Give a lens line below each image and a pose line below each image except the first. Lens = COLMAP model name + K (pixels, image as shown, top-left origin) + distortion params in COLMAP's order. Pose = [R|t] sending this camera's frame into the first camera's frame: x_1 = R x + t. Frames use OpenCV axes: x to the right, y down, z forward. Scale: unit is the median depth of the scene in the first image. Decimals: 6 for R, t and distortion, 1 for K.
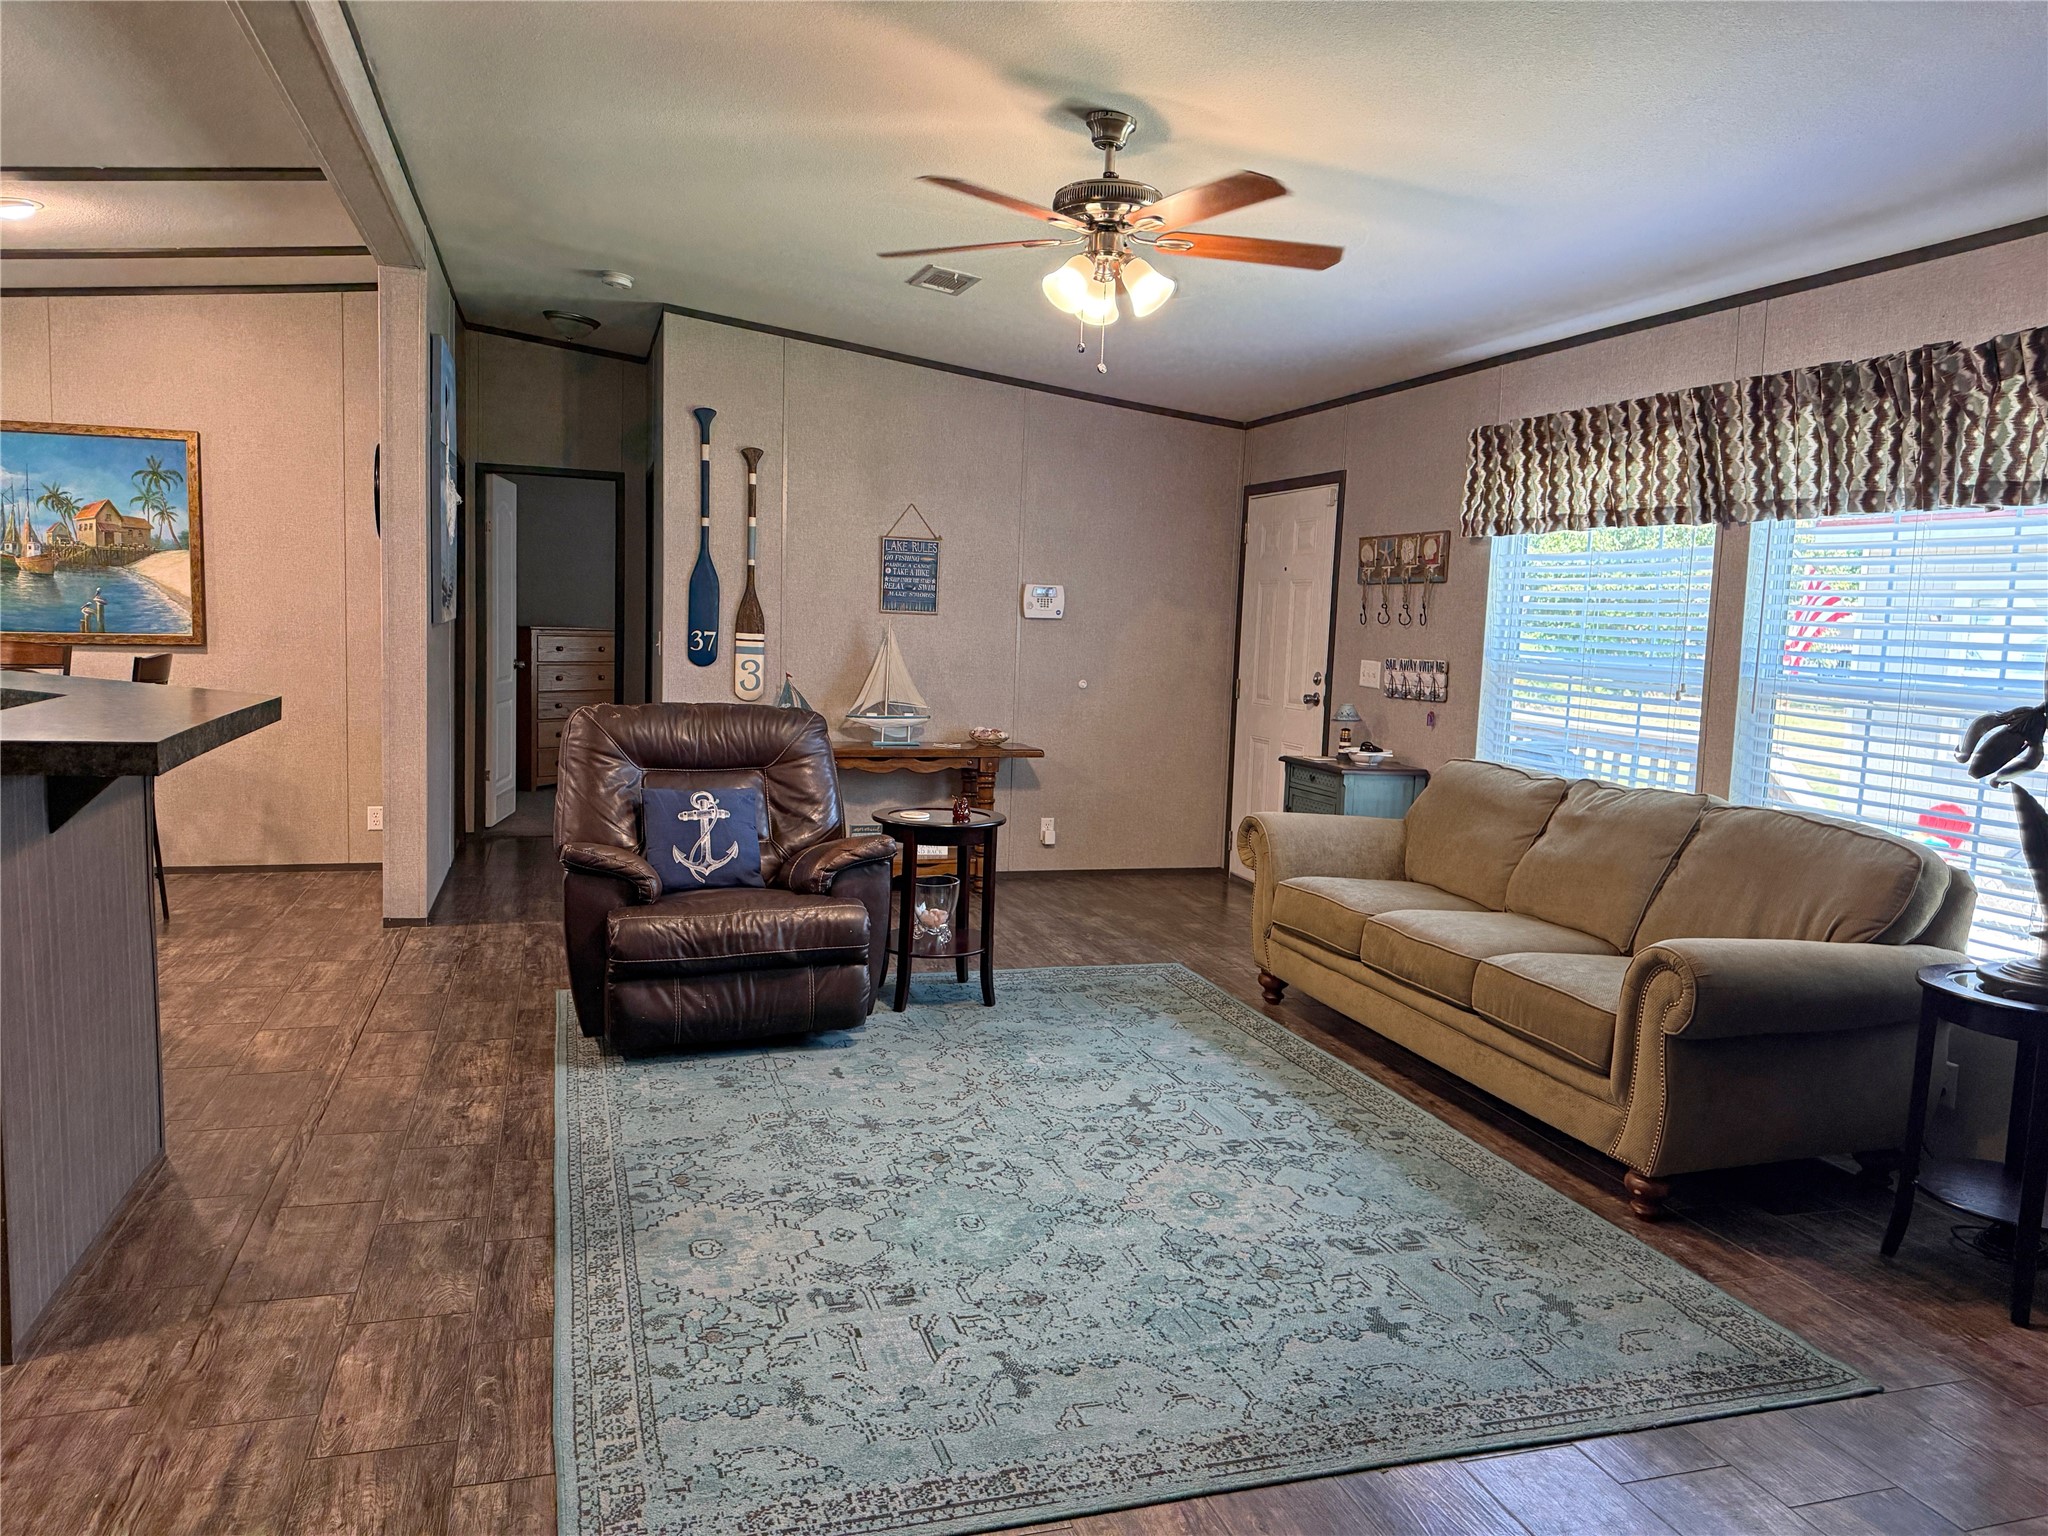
lens RADIAL K [[1414.7, 0, 1030.3], [0, 1414.7, 784.8], [0, 0, 1]] dist [0.056011, -0.070794]
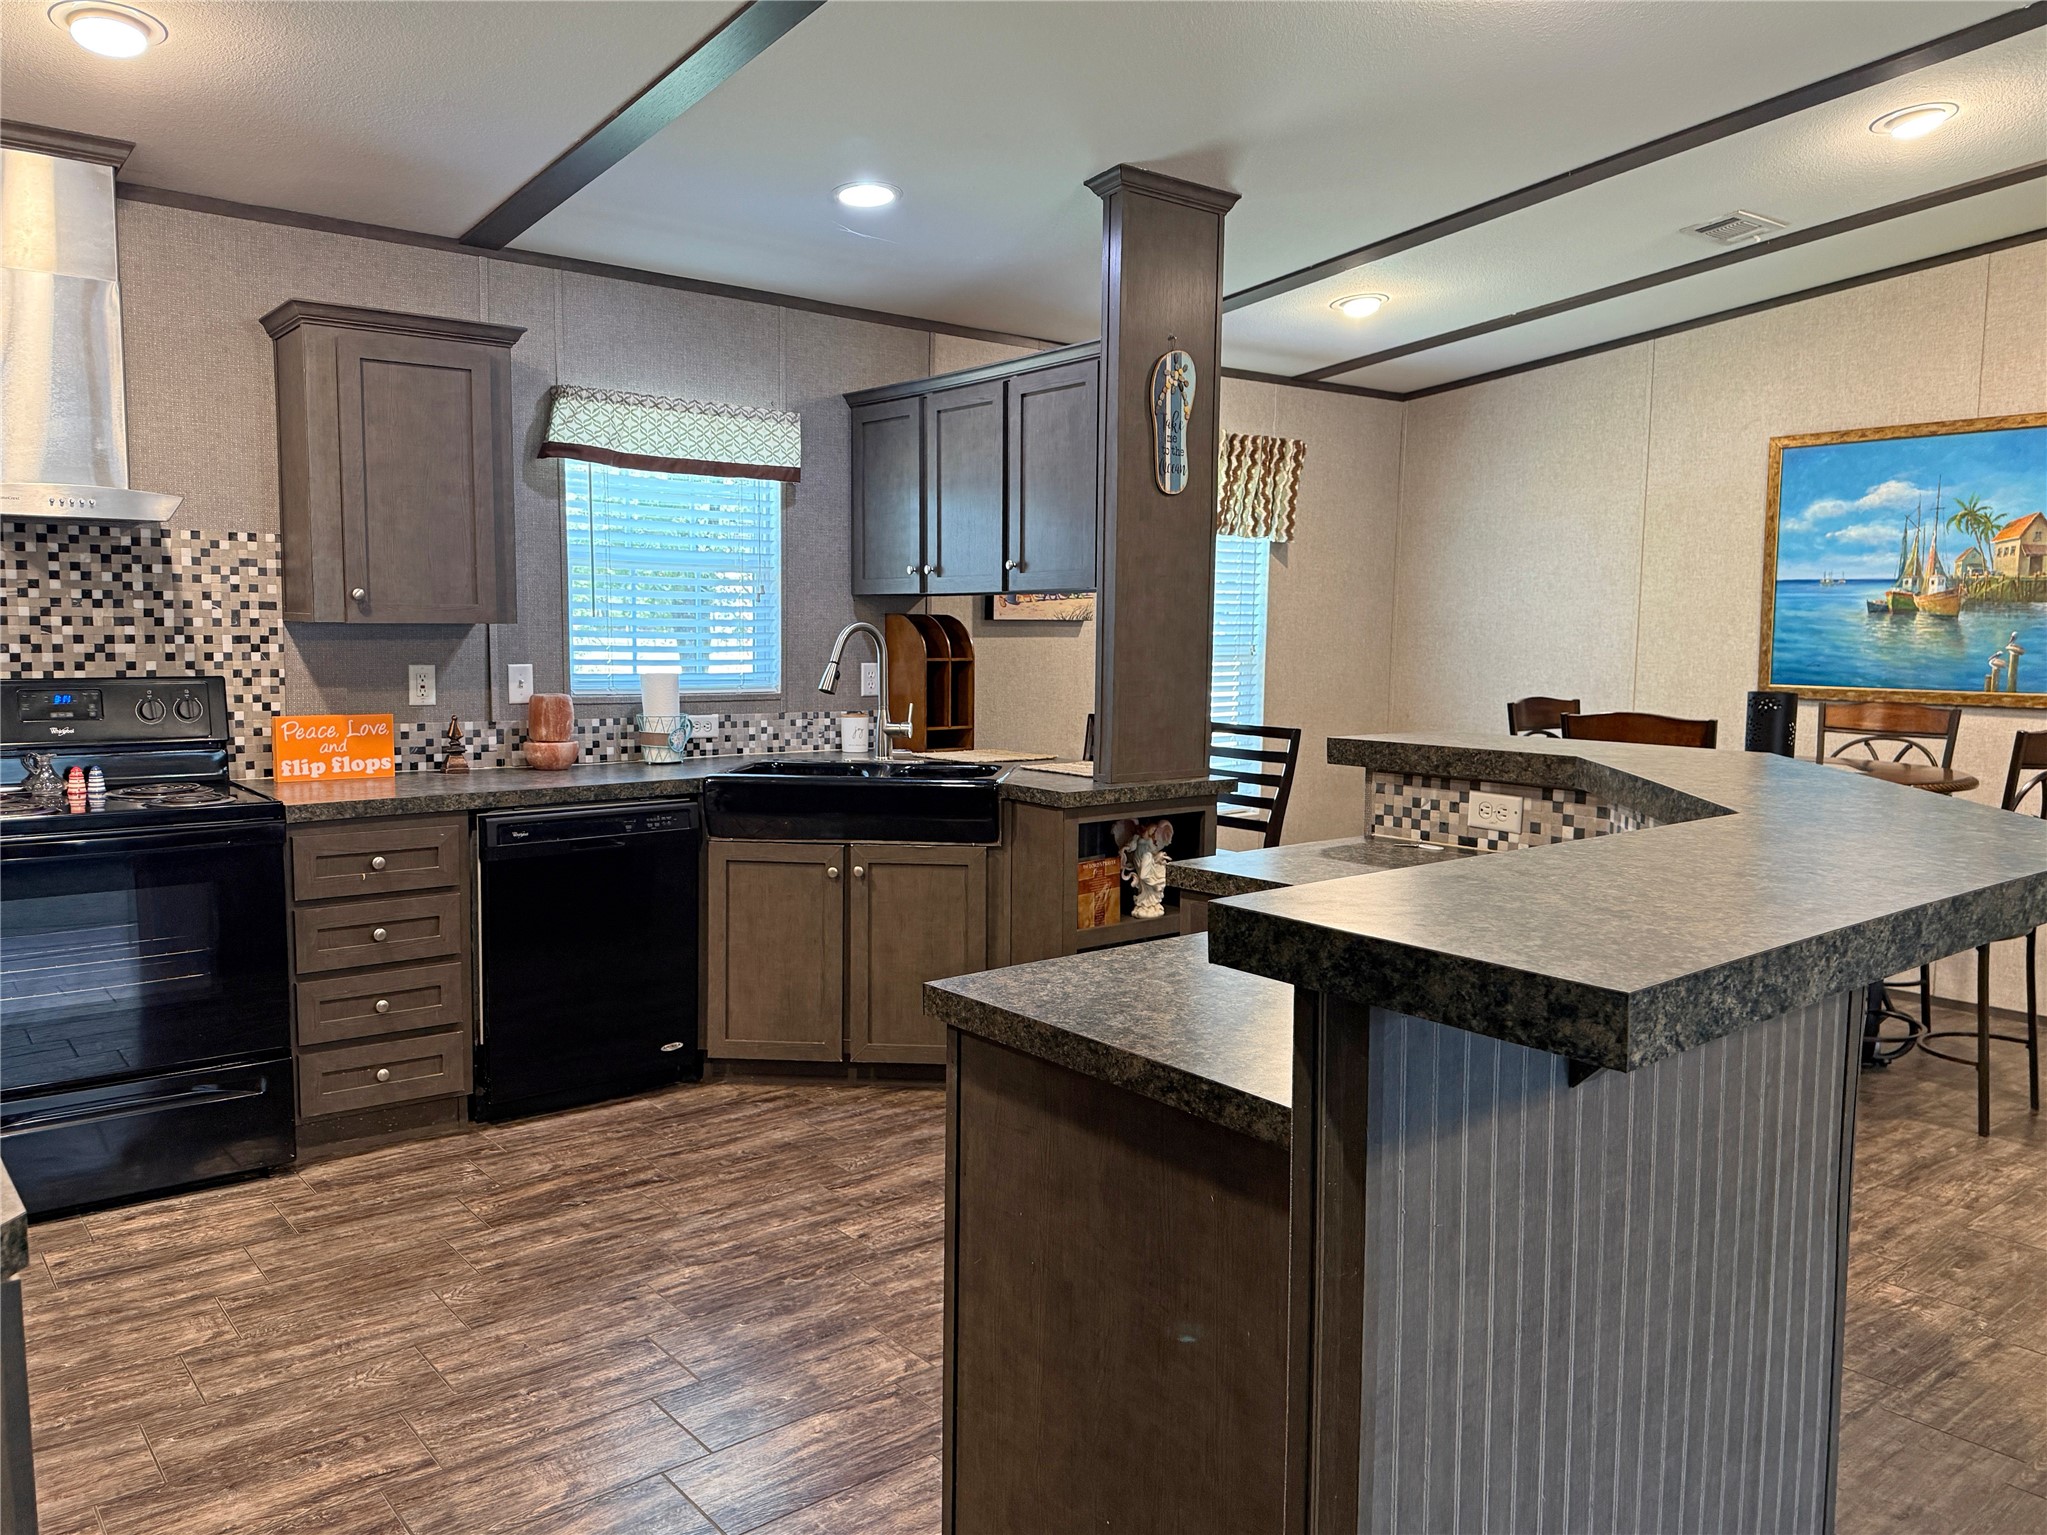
lens RADIAL K [[1414.0, 0, 1044.5], [0, 1414.0, 777.5], [0, 0, 1]] dist [0.056011, -0.070794]
pose [[0.332032, 0.072229, -0.940499, -0.116880], [-0.107099, 0.993503, 0.038490, -0.037890], [0.937168, 0.087946, 0.337611, 0.290194]]
